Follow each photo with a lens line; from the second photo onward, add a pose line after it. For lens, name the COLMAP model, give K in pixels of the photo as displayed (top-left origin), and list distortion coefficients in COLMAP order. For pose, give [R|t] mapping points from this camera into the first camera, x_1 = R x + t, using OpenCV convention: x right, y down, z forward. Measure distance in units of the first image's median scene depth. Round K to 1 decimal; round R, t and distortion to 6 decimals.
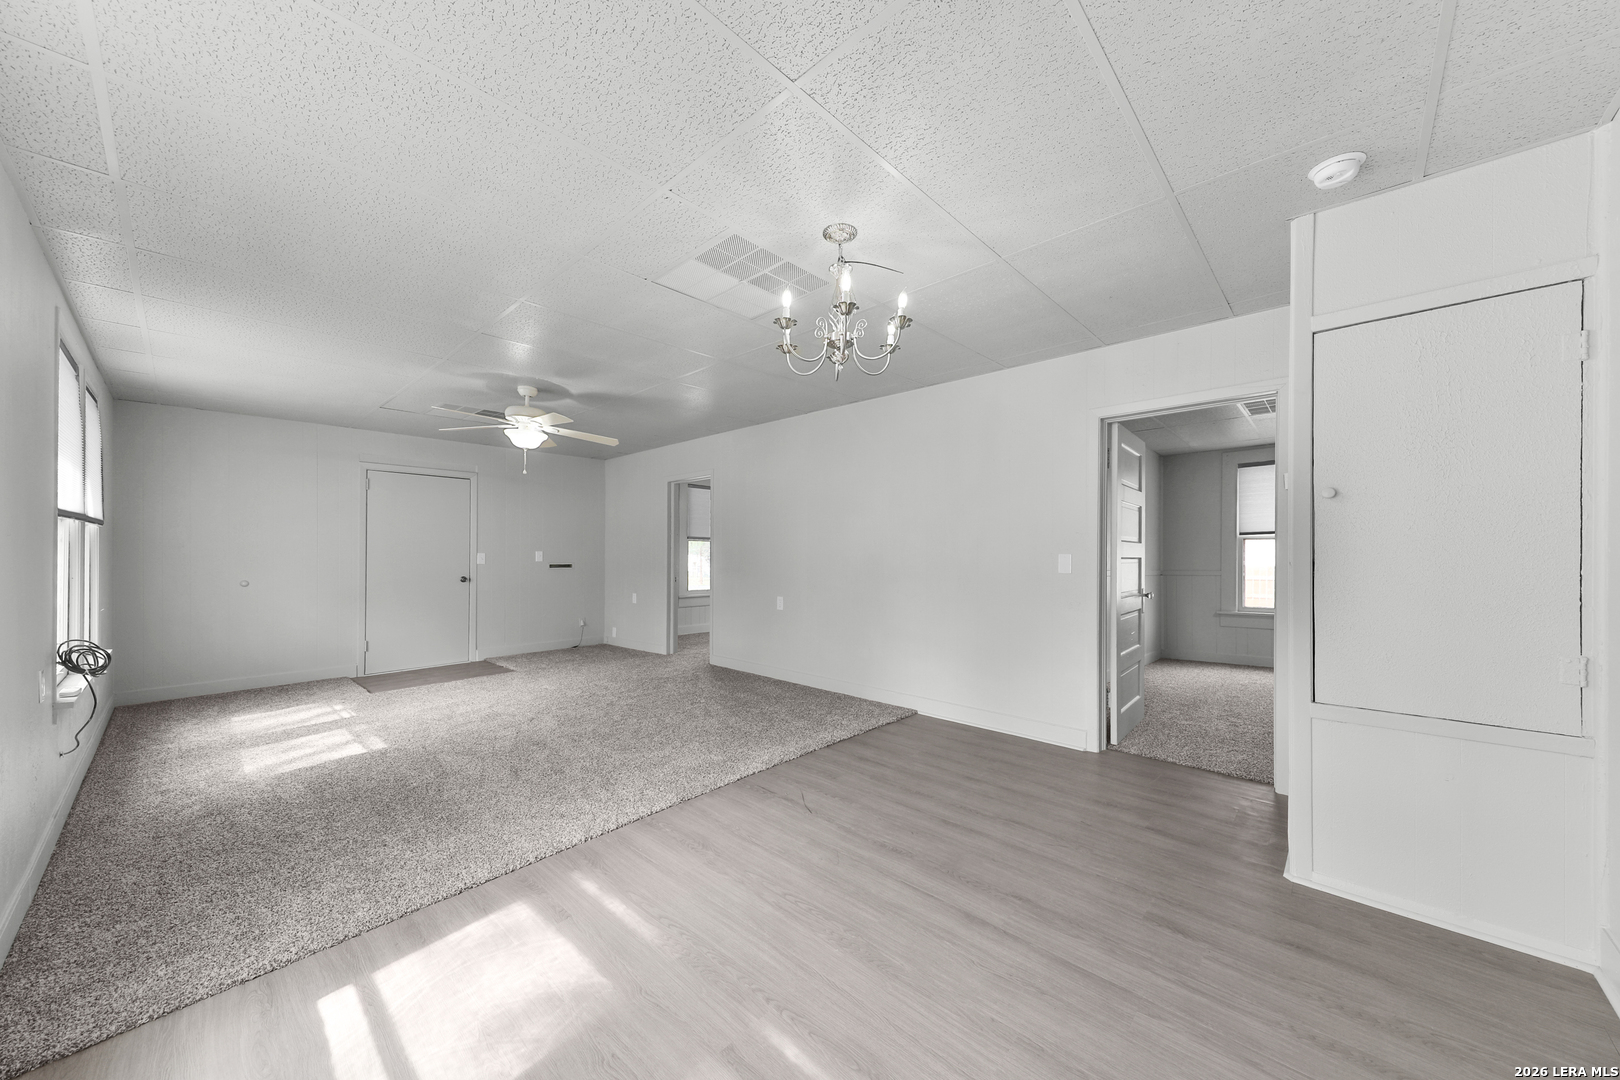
lens RADIAL K [[567.2, 0, 810.9], [0, 567.2, 557.4], [0, 0, 1]] dist [0.010923, -0.000067]
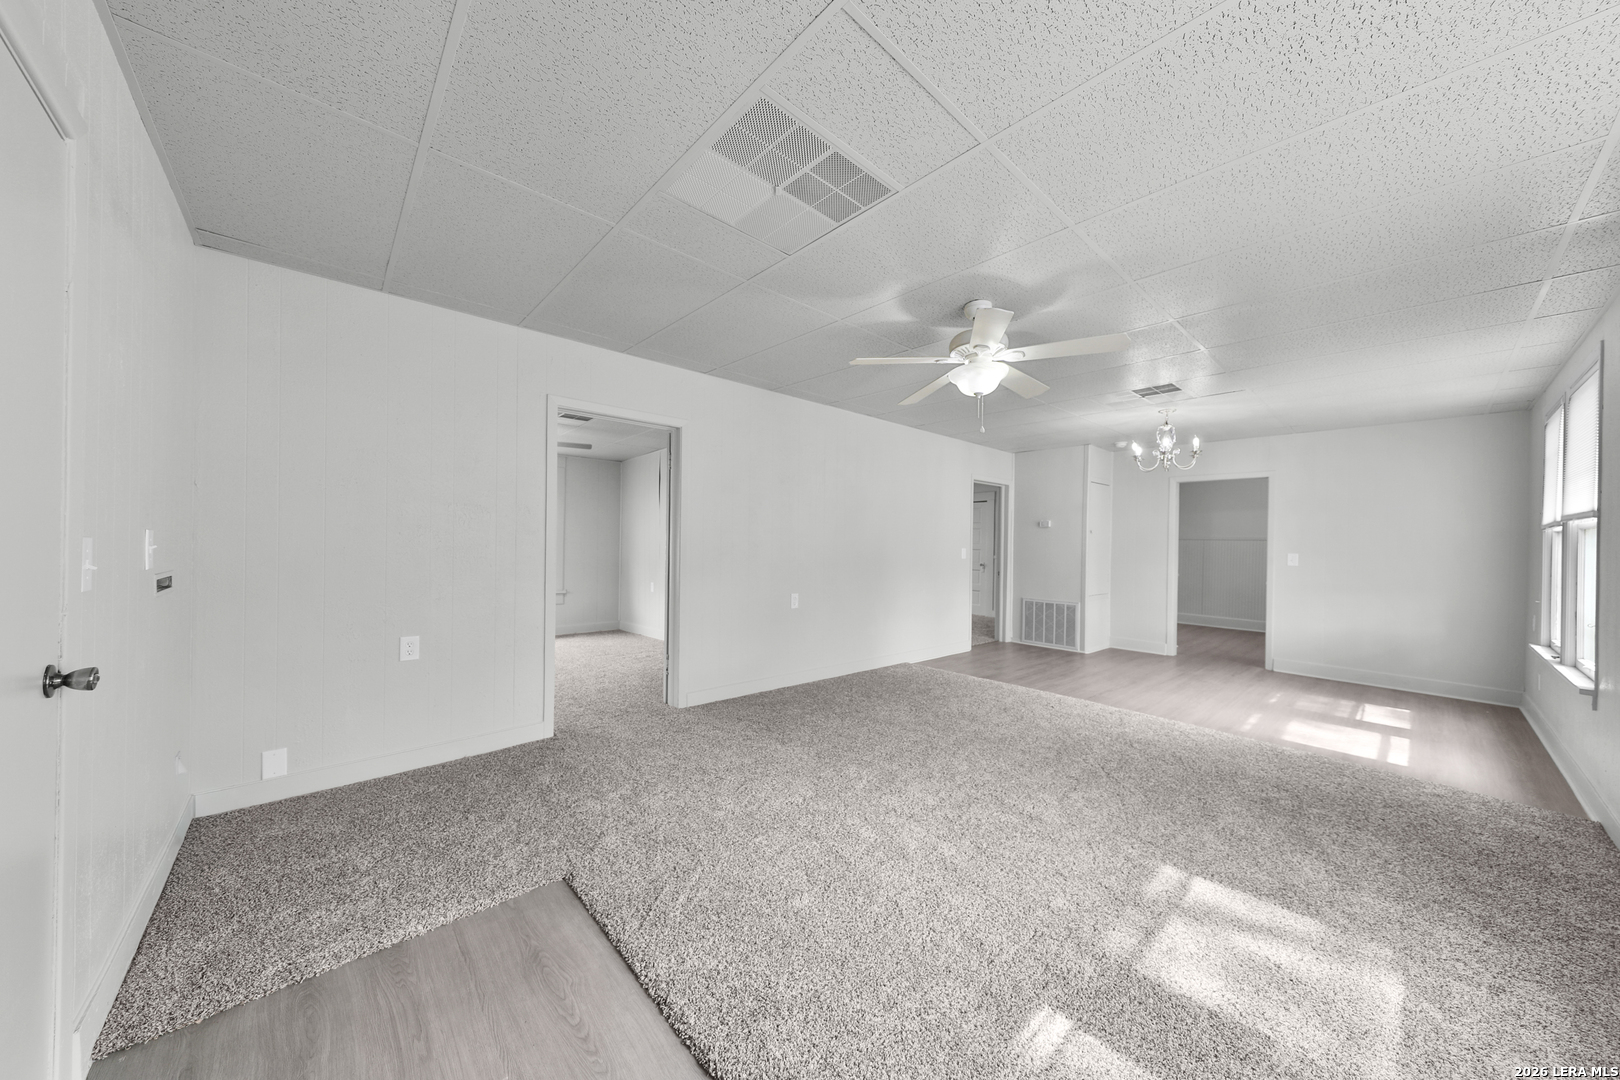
lens RADIAL K [[555.3, 0, 823.4], [0, 555.3, 536.6], [0, 0, 1]] dist [0.011208, -0.000126]
pose [[0.076842, 0.016363, 0.996909, -1.343875], [-0.010749, 0.999821, -0.015582, -0.009263], [-0.996985, -0.009519, 0.077004, 1.292481]]
